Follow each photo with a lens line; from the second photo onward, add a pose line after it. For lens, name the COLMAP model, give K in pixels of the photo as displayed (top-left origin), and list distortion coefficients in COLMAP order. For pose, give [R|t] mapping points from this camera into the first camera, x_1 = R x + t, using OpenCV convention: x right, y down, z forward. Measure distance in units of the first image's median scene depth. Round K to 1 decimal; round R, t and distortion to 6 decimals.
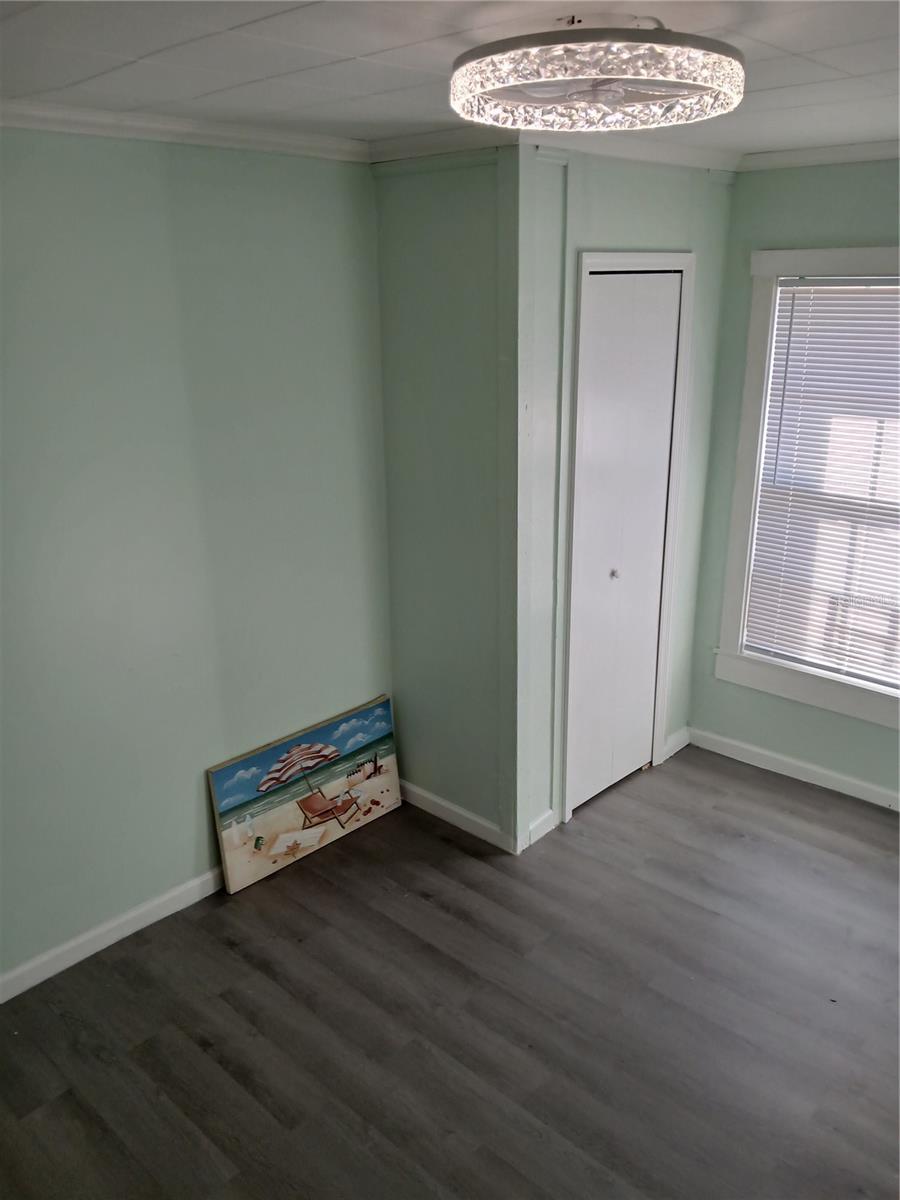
lens RADIAL K [[940.5, 0, 452.0], [0, 940.5, 605.1], [0, 0, 1]] dist [0.086705, -0.204734]
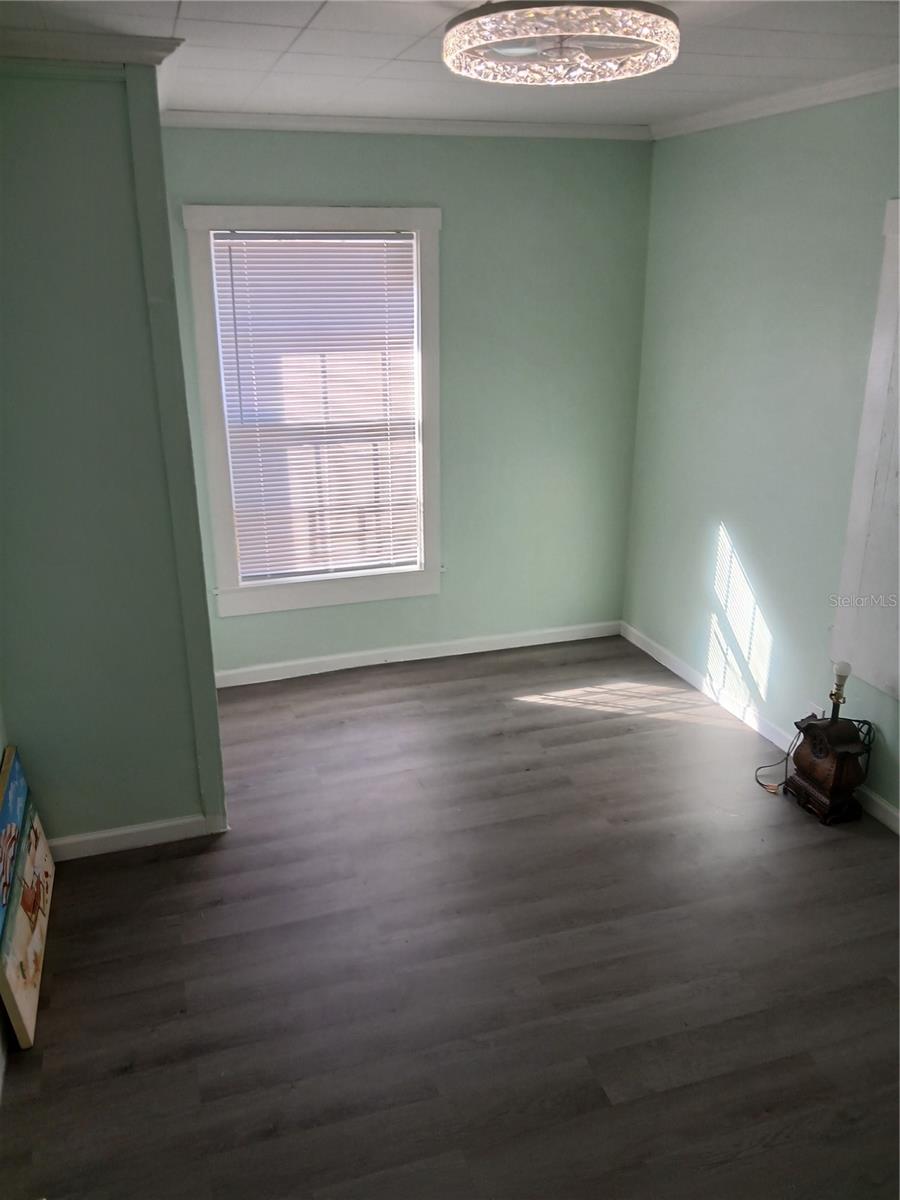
lens RADIAL K [[940.5, 0, 452.0], [0, 940.5, 605.1], [0, 0, 1]] dist [0.086705, -0.204734]
pose [[0.476120, -0.291419, 0.829689, -0.541079], [0.271790, 0.946065, 0.176326, -0.059025], [-0.836325, 0.141549, 0.529646, 0.260487]]
